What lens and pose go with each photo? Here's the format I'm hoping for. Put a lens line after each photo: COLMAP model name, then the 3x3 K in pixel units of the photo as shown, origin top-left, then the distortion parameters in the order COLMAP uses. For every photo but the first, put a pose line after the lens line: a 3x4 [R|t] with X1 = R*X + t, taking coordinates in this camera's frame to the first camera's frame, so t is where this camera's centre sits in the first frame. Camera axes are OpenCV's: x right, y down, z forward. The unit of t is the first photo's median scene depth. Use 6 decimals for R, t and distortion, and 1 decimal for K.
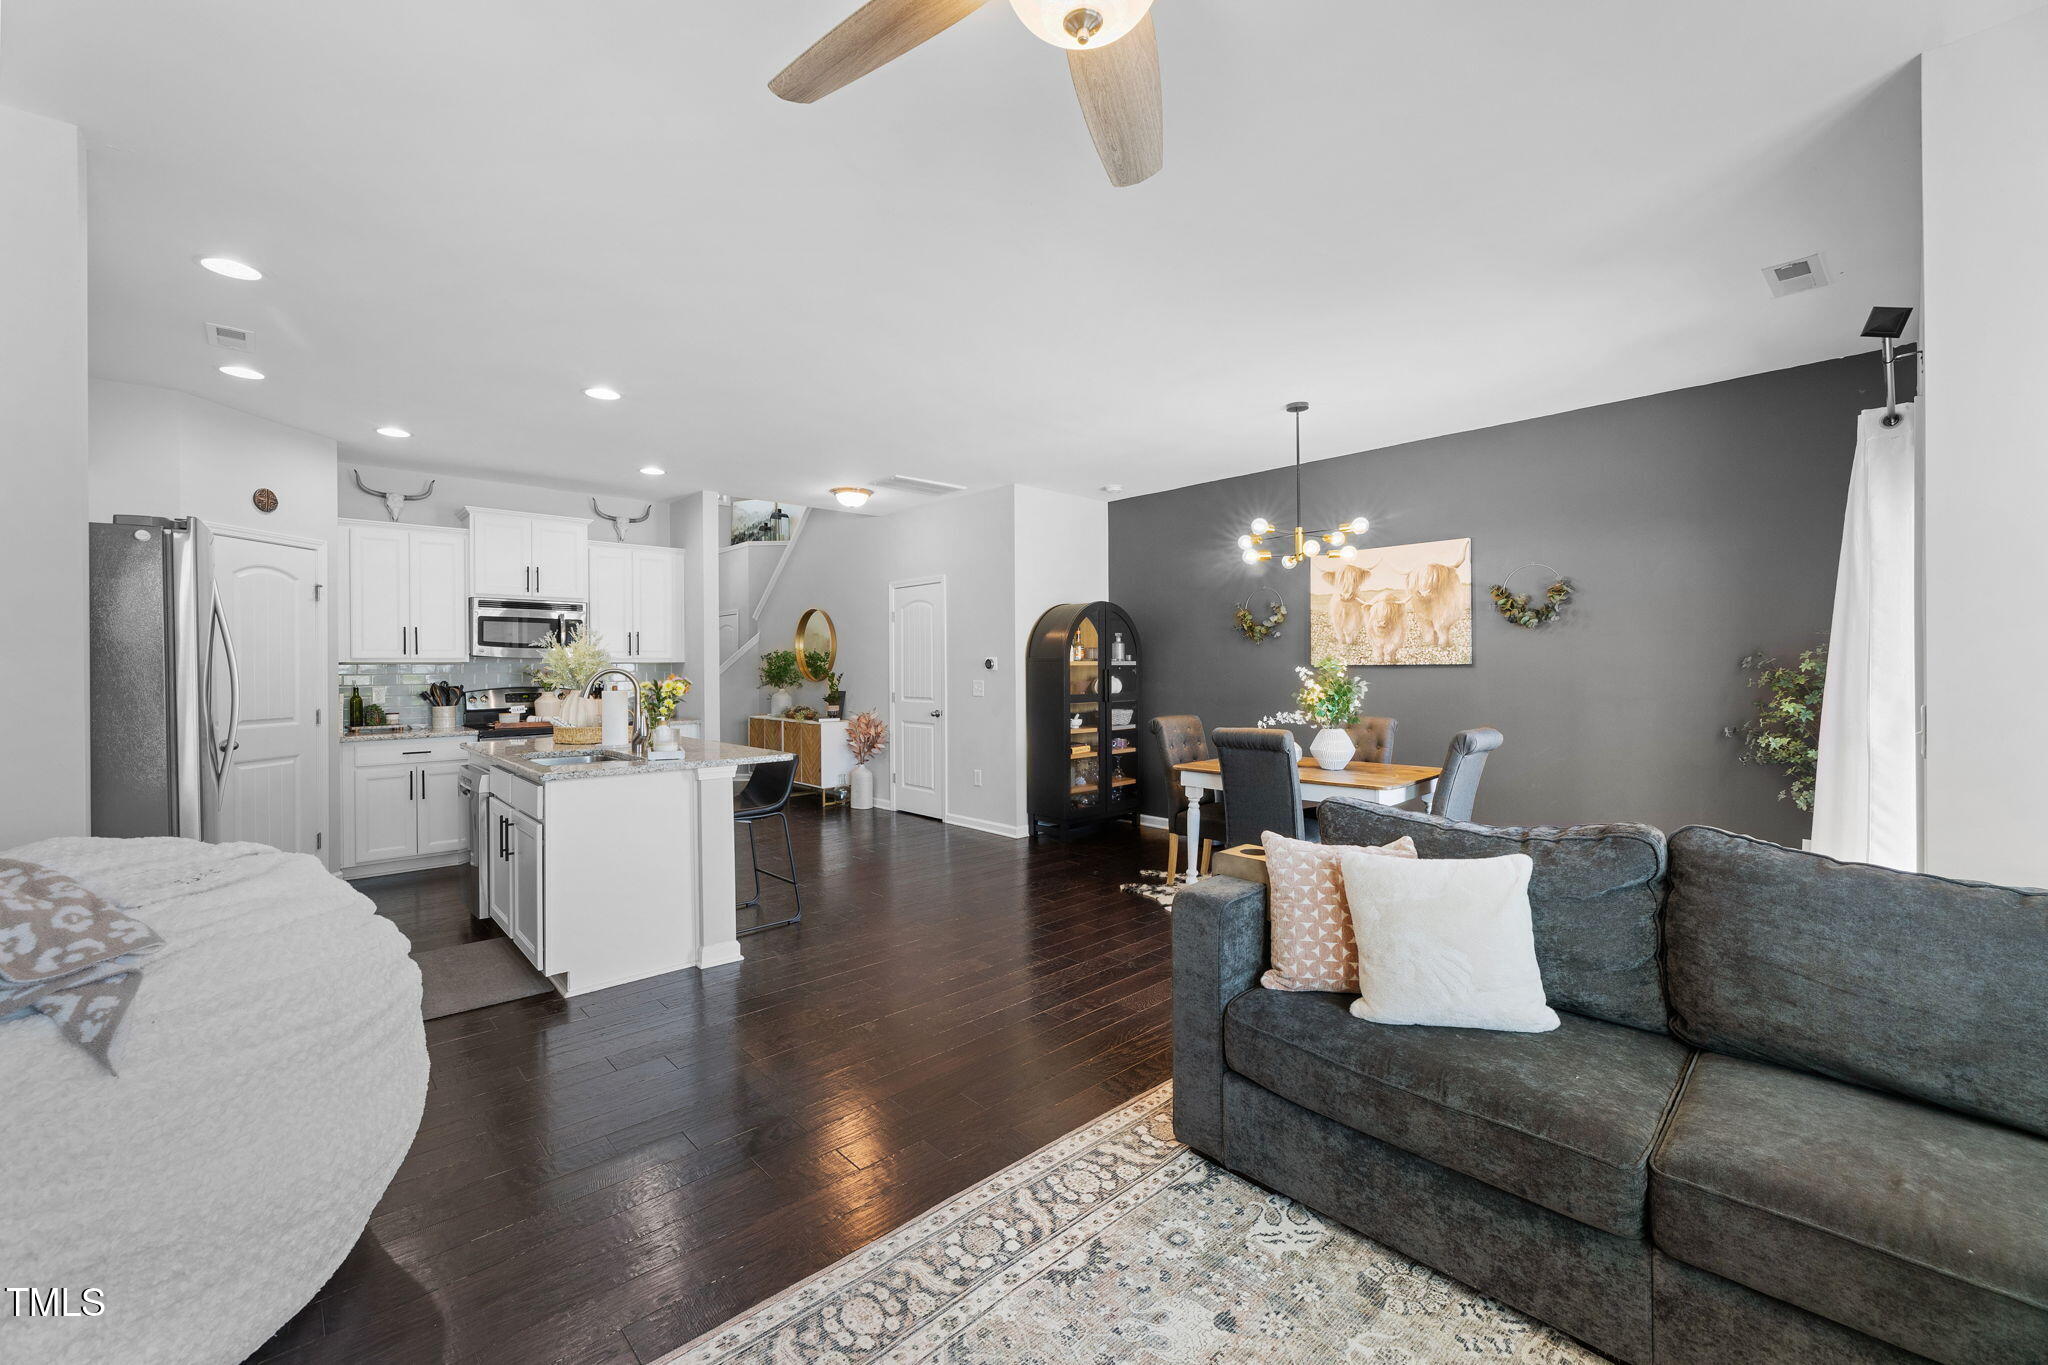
lens RADIAL K [[831.4, 0, 1028.1], [0, 831.4, 674.5], [0, 0, 1]] dist [0.001254, 0.000027]
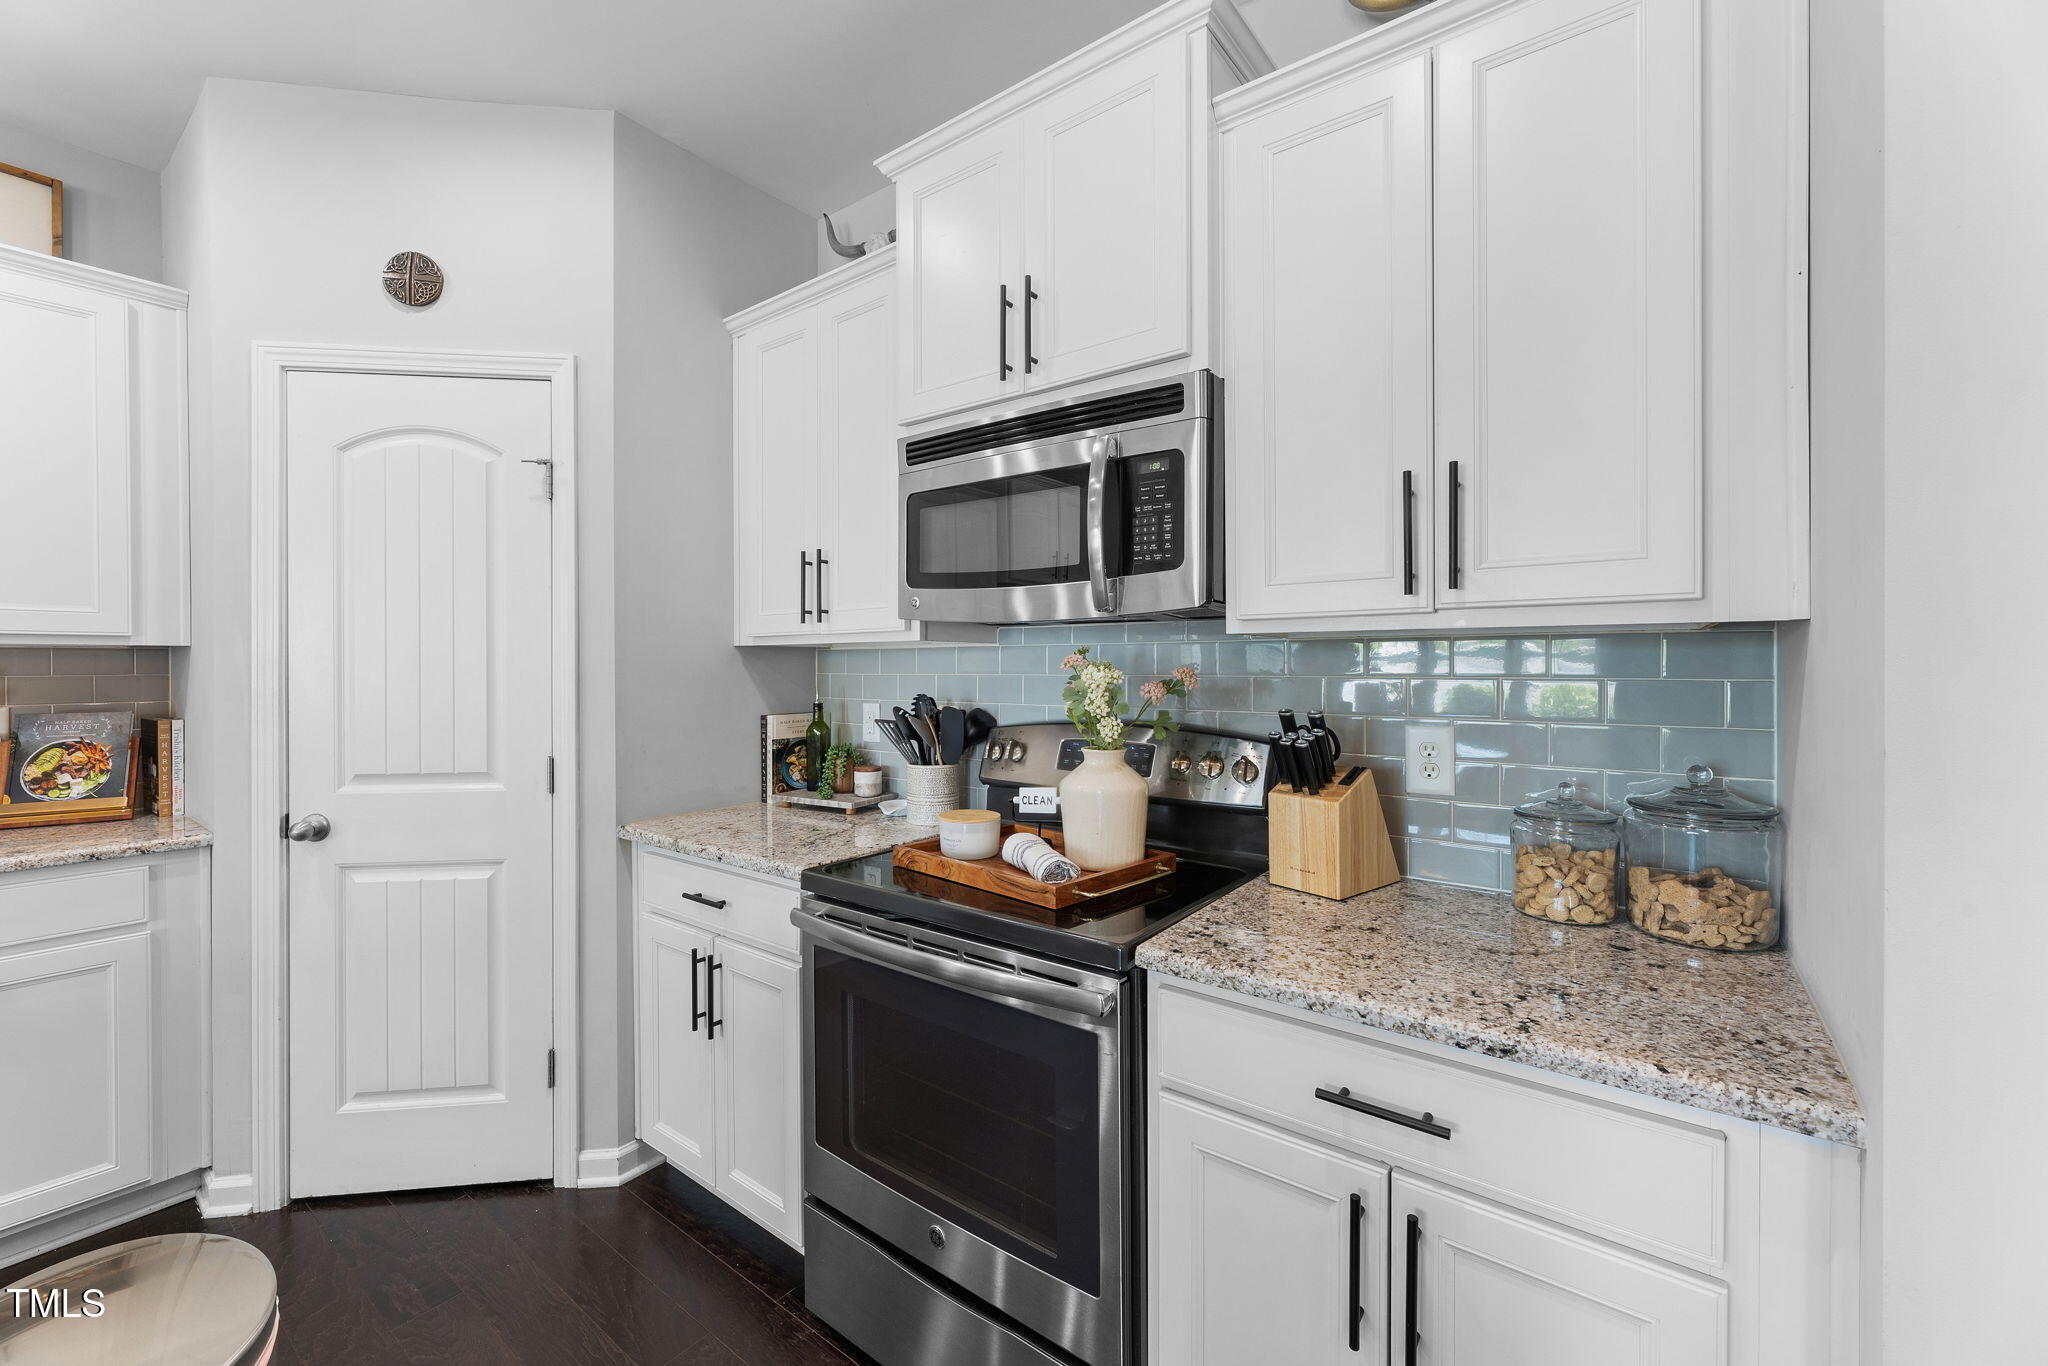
lens RADIAL K [[831.4, 0, 1028.0], [0, 831.4, 669.9], [0, 0, 1]] dist [0.001254, 0.000027]
pose [[0.174717, 0.009009, -0.984577, -0.338703], [-0.005711, 0.999951, 0.008136, -0.005636], [0.984602, 0.004201, 0.174760, 0.993606]]
